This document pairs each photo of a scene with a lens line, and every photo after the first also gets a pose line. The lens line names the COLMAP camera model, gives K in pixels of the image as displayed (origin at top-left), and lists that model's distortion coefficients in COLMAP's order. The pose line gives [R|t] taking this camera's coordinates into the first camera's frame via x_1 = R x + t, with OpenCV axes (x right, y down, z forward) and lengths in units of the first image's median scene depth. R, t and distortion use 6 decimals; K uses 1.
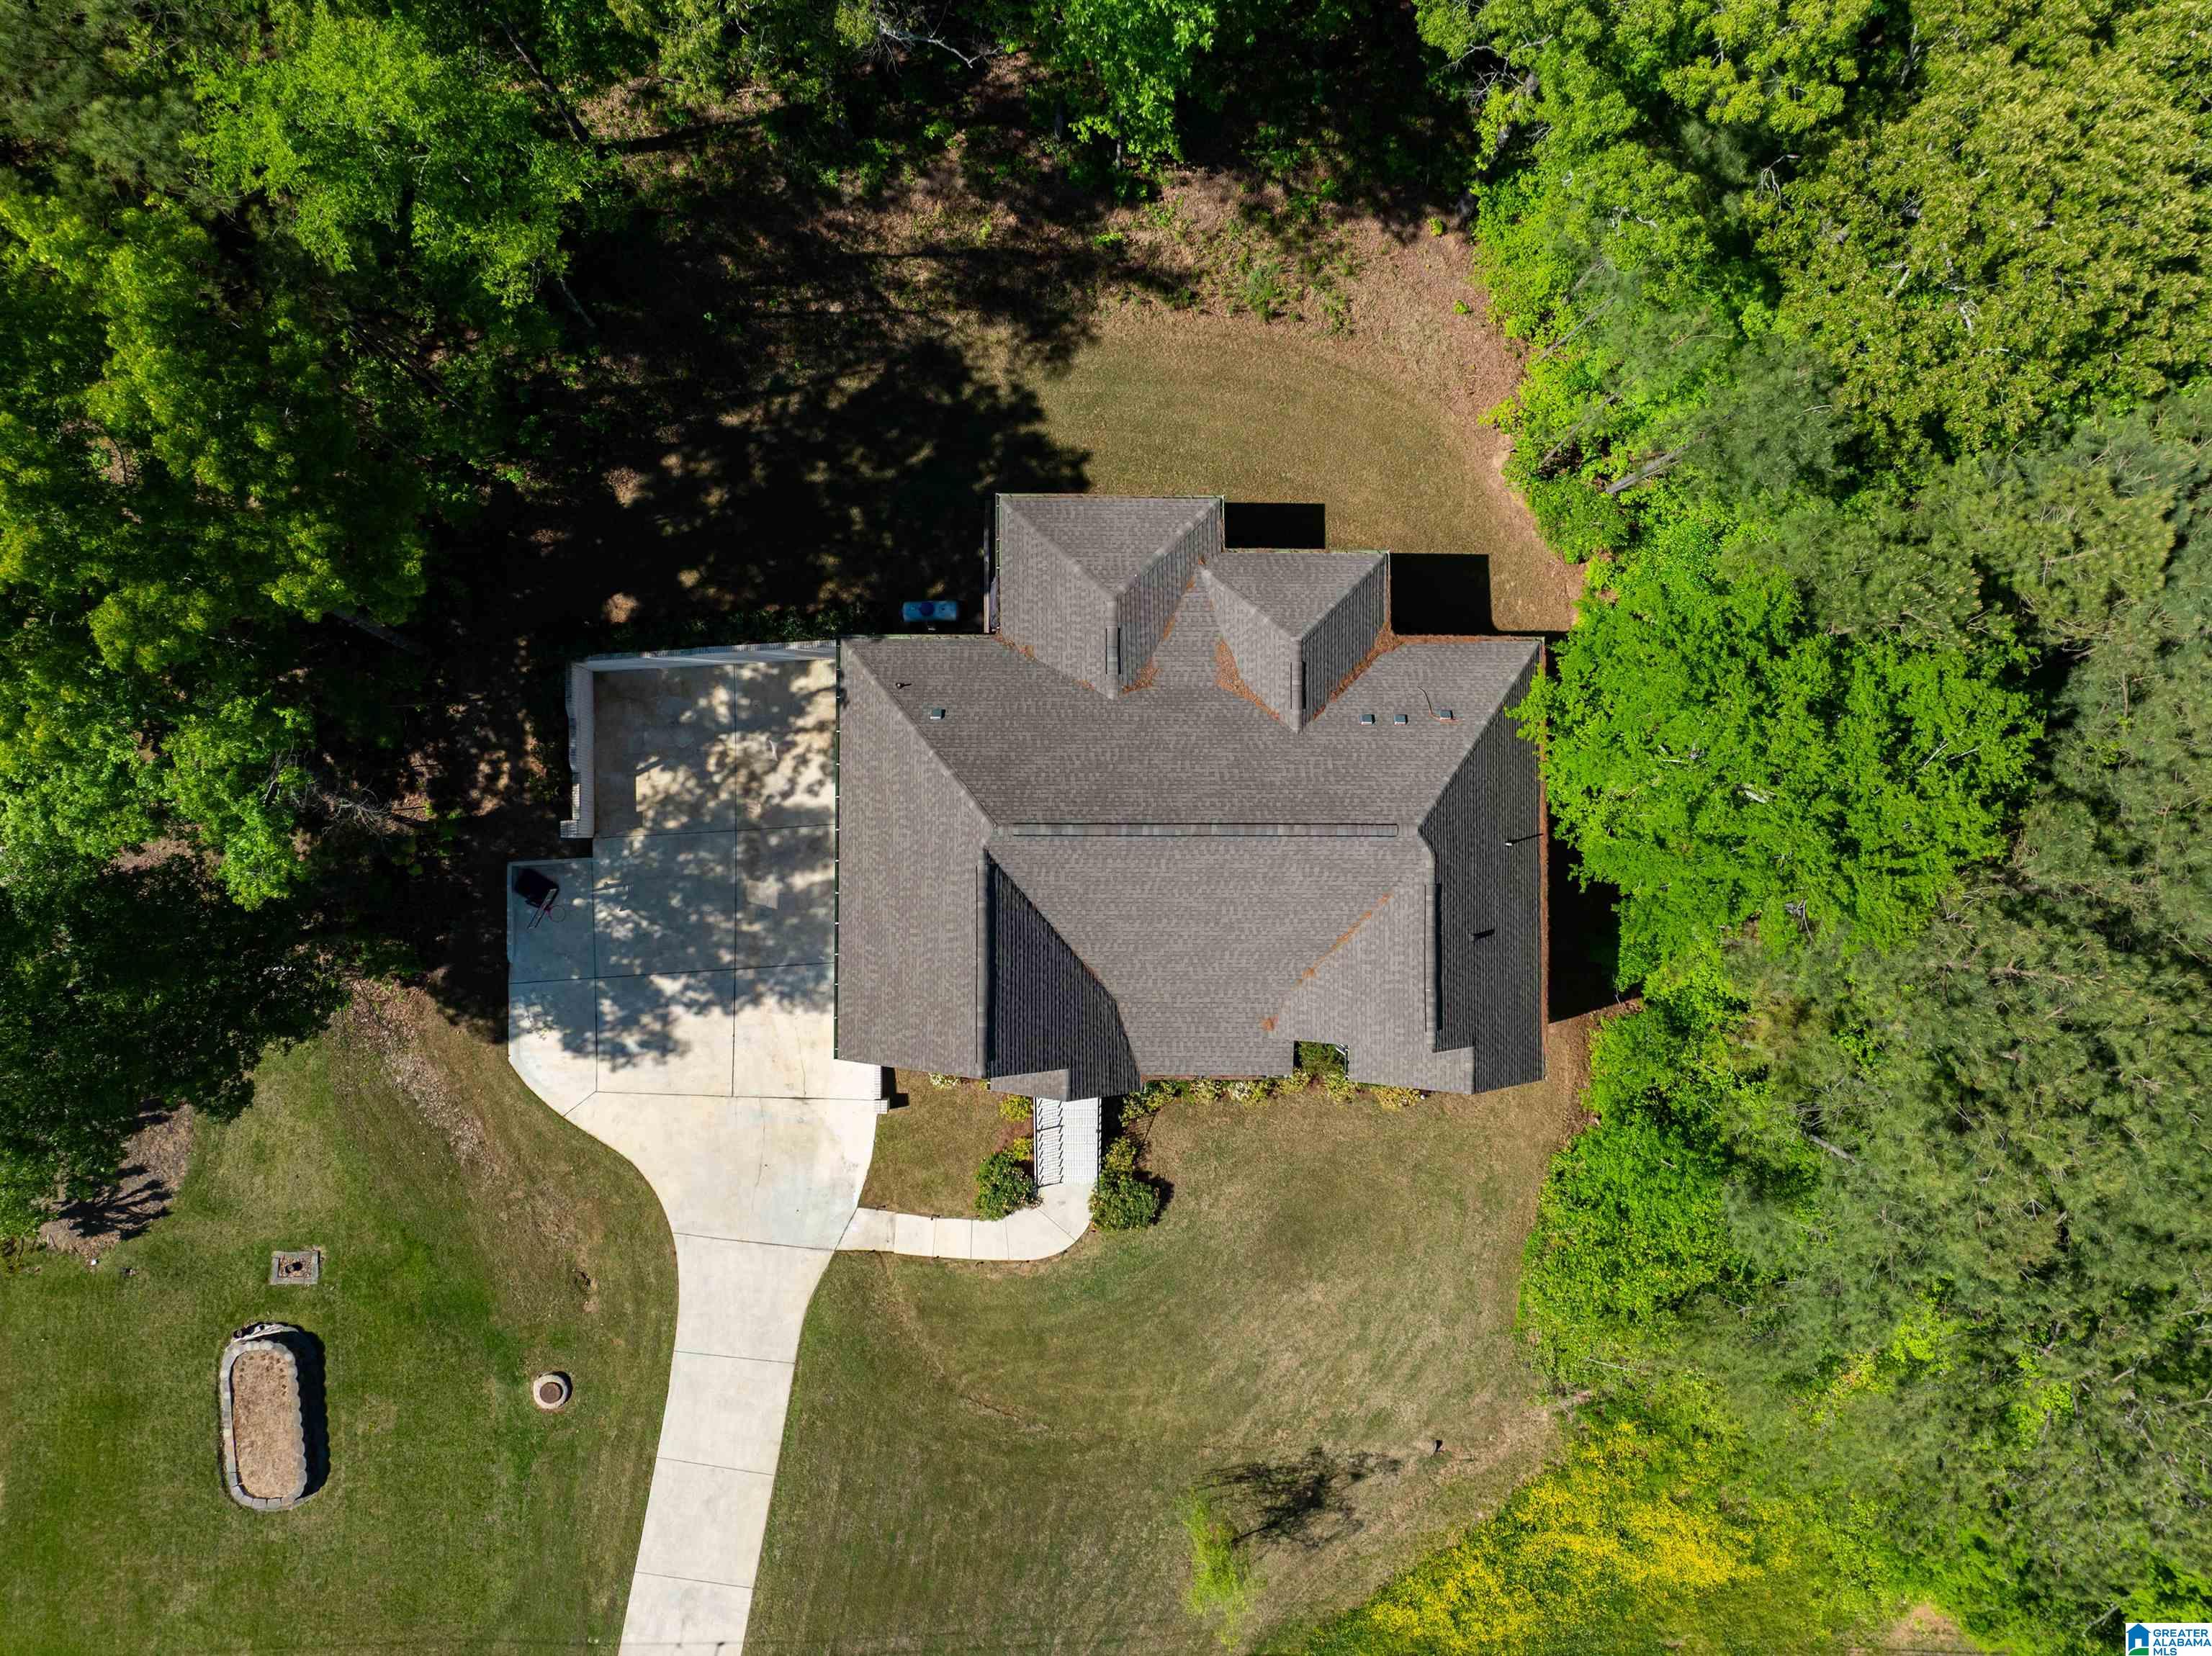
lens RADIAL K [[1570.1, 0, 1085.9], [0, 1570.1, 812.1], [0, 0, 1]] dist [-0.043461, 0.006862]
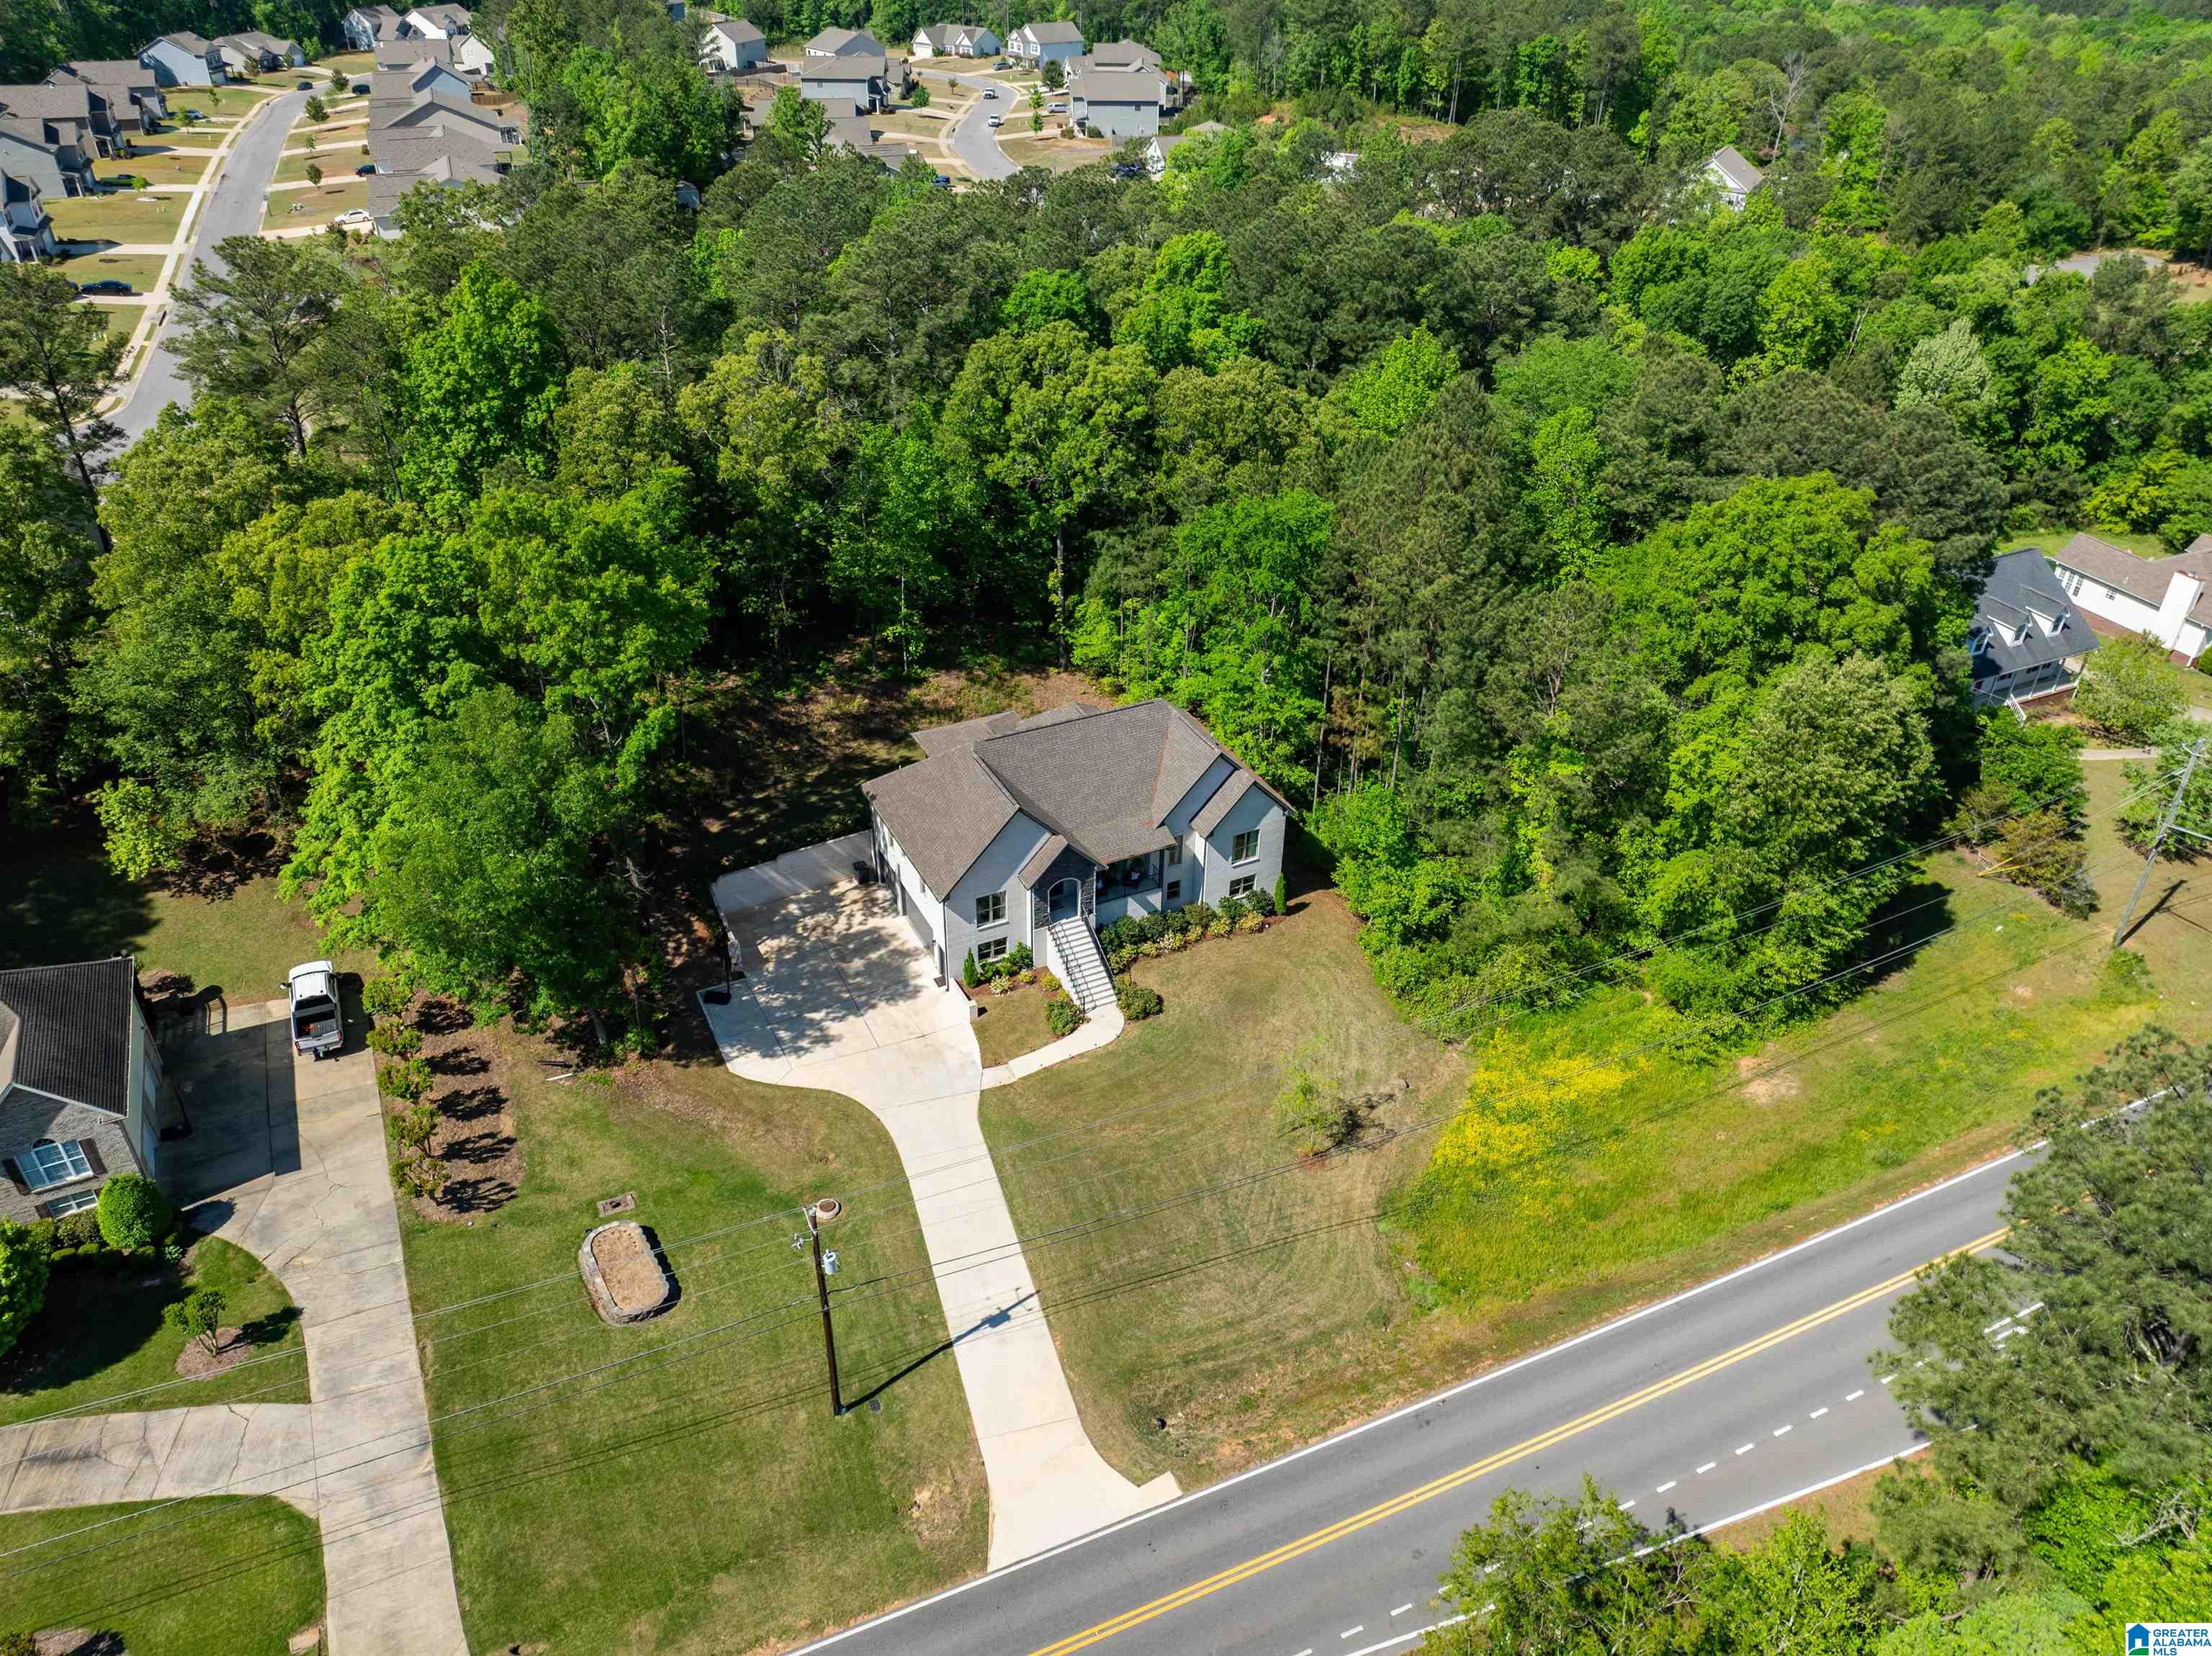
lens RADIAL K [[1570.1, 0, 1086.7], [0, 1570.1, 833.3], [0, 0, 1]] dist [-0.043461, 0.006862]
pose [[0.899014, -0.244899, 0.363040, -0.549159], [0.437829, 0.519557, -0.733735, 1.287259], [-0.008928, 0.818587, 0.574313, -0.052013]]
